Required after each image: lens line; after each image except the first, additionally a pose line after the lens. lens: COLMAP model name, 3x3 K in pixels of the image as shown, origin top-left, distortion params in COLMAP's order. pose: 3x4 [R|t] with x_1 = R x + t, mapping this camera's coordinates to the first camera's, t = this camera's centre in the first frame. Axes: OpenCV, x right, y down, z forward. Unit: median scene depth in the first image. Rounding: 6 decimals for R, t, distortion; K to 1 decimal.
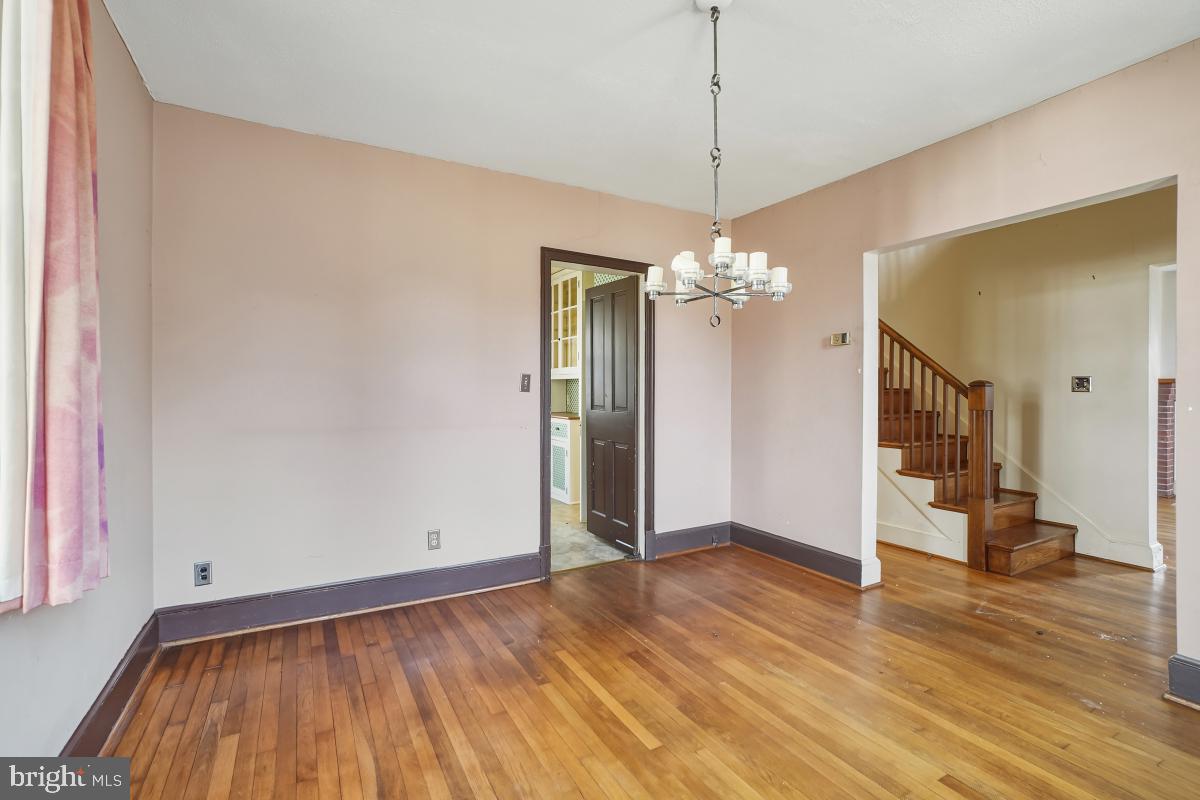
lens RADIAL K [[570.6, 0, 600.0], [0, 570.6, 400.0], [0, 0, 1]] dist [0.000292, 0.000087]
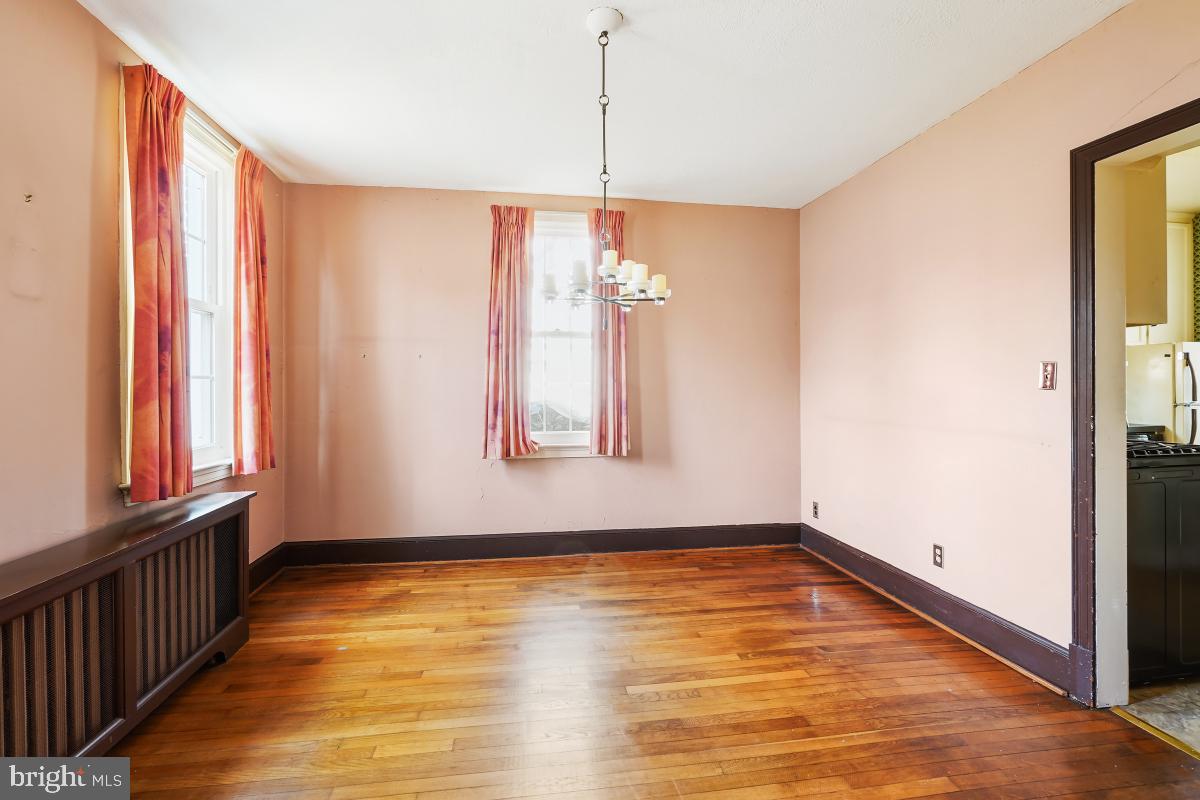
lens RADIAL K [[523.1, 0, 583.4], [0, 523.1, 393.8], [0, 0, 1]] dist [0.000396, -0.000009]
pose [[-0.407241, 0.000490, -0.913320, 0.902464], [-0.014936, 0.999863, 0.007196, -0.007104], [0.913198, 0.016572, -0.407178, 1.087428]]
